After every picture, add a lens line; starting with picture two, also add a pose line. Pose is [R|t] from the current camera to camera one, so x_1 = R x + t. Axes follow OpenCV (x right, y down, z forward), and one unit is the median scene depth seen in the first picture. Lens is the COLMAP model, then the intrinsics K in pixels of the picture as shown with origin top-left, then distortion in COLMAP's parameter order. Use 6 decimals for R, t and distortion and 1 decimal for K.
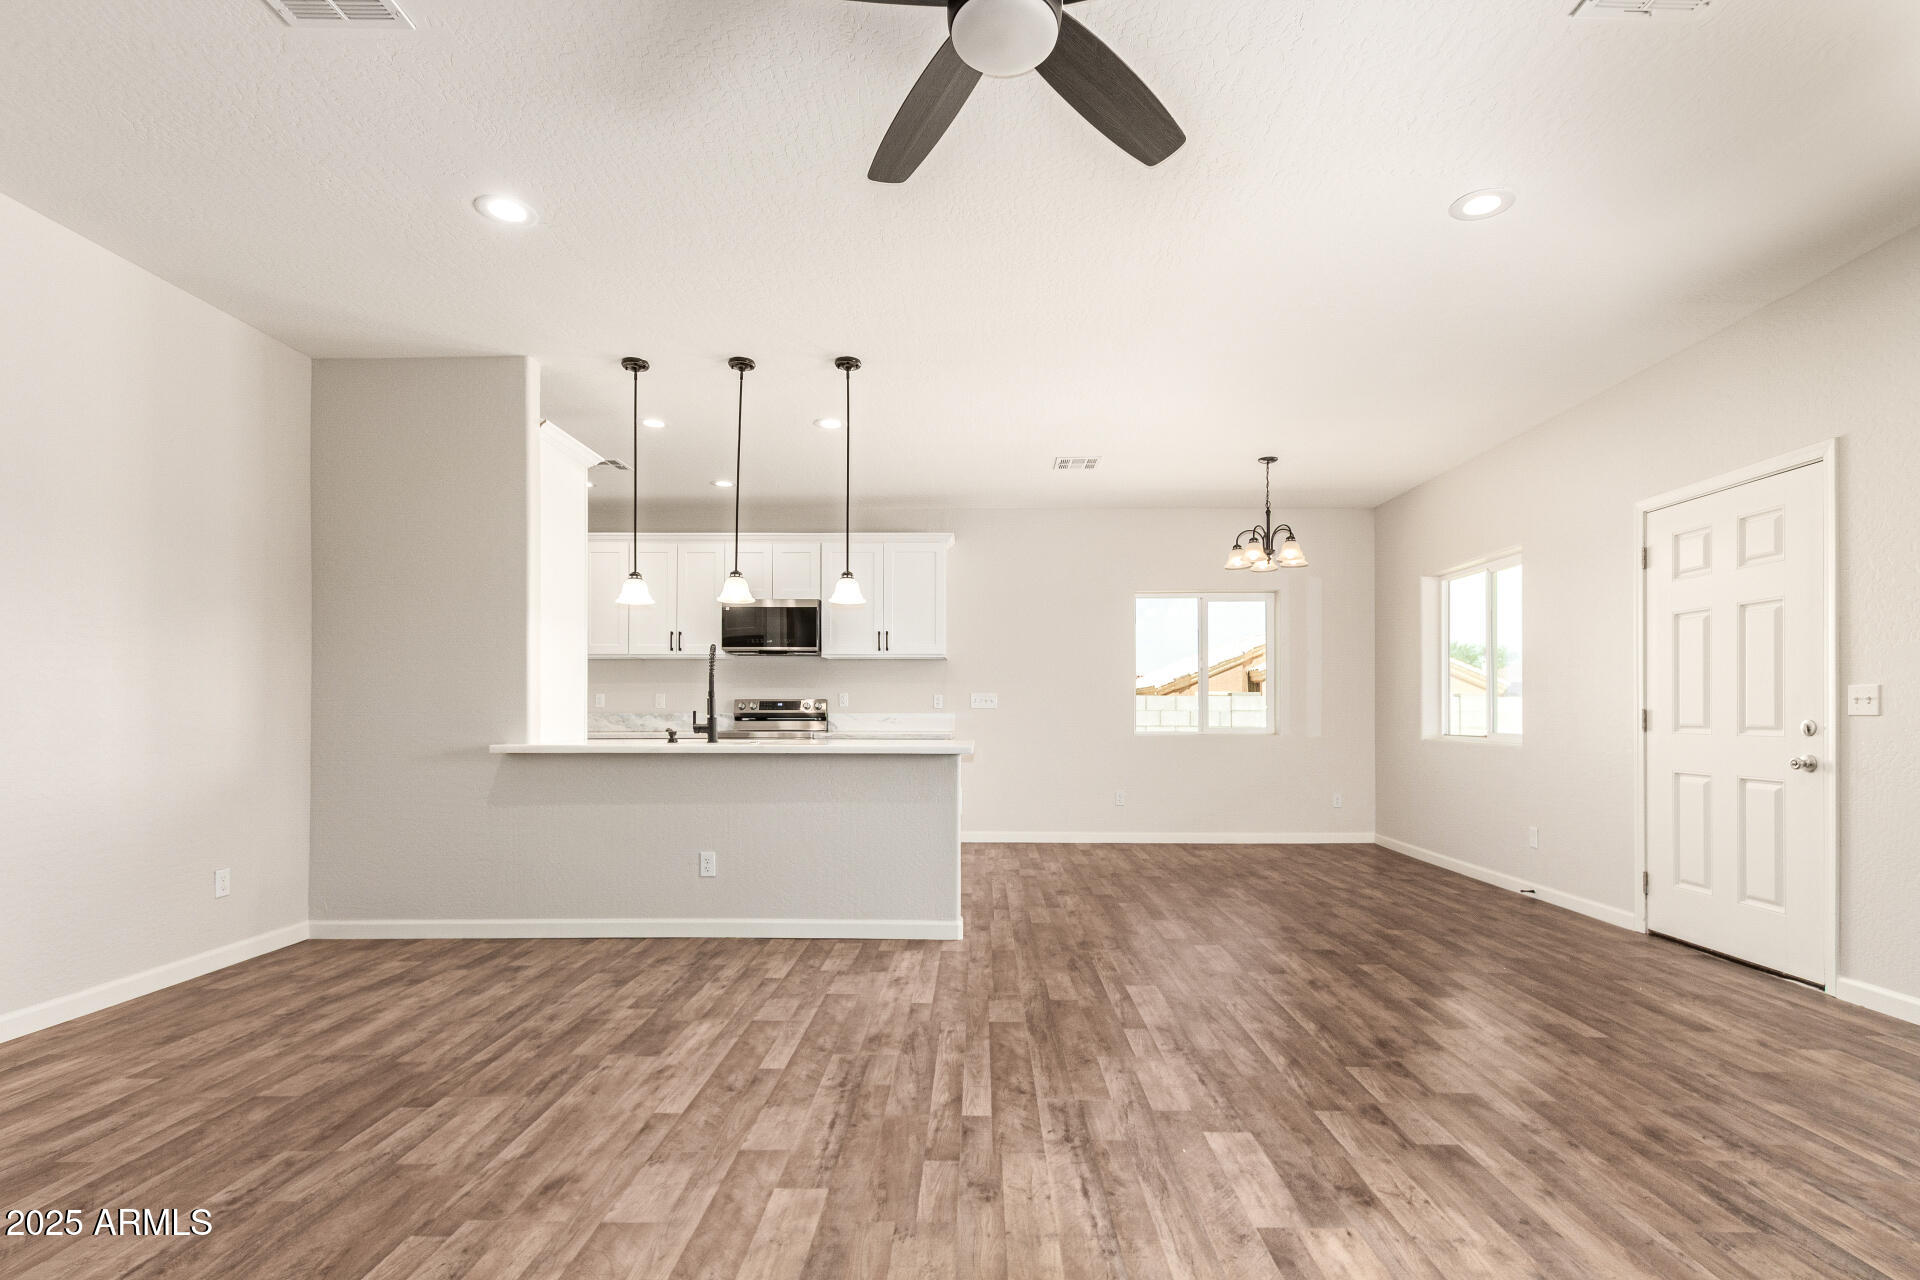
lens RADIAL K [[894.5, 0, 962.2], [0, 894.5, 707.6], [0, 0, 1]] dist [0.013512, -0.004625]
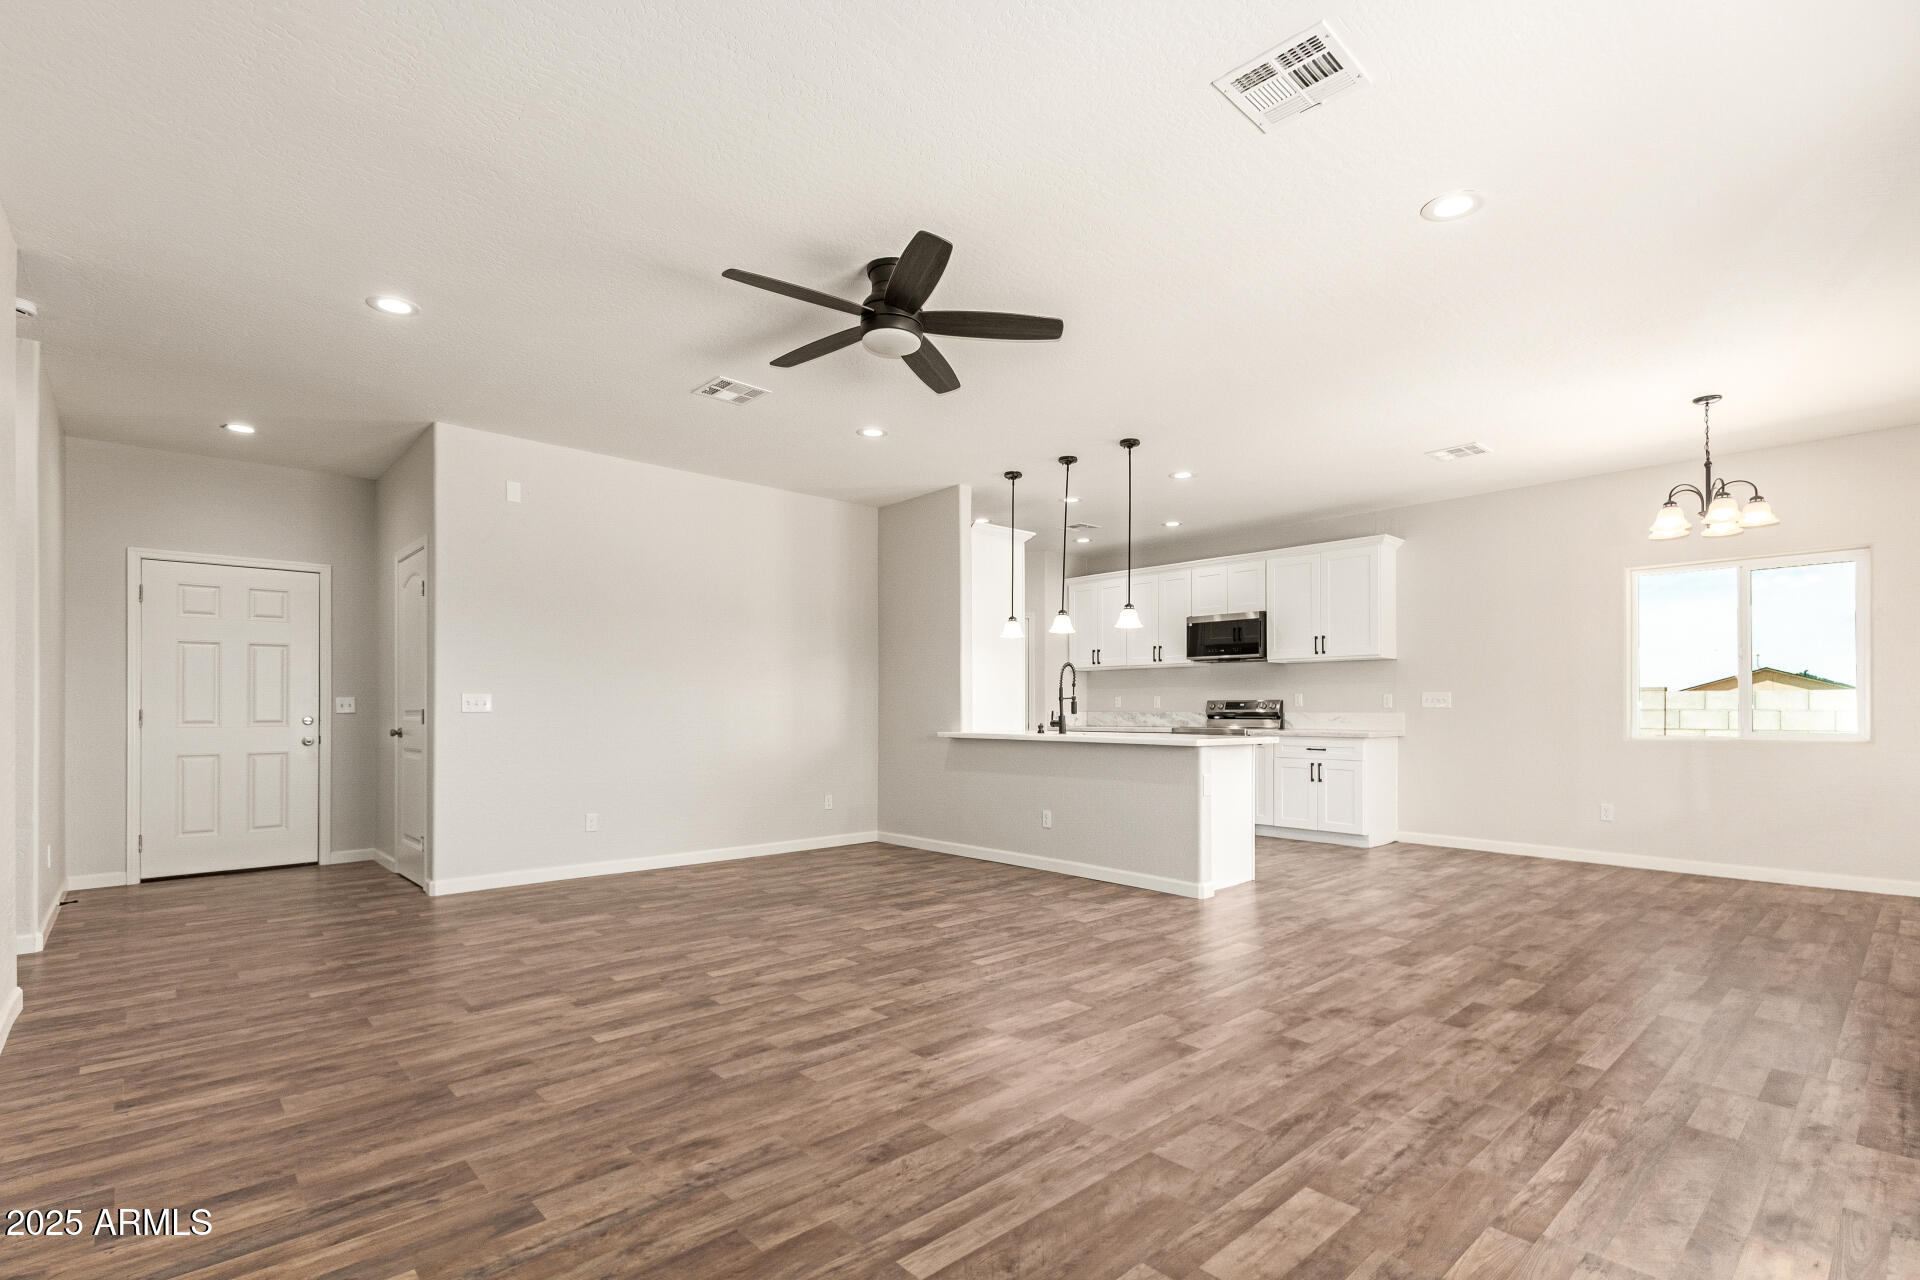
lens RADIAL K [[894.5, 0, 970.3], [0, 894.5, 715.0], [0, 0, 1]] dist [0.013512, -0.004625]
pose [[0.690178, 0.003902, -0.723629, 0.656463], [0.002938, 0.999962, 0.008194, -0.001463], [0.723634, -0.007781, 0.690140, -0.062373]]
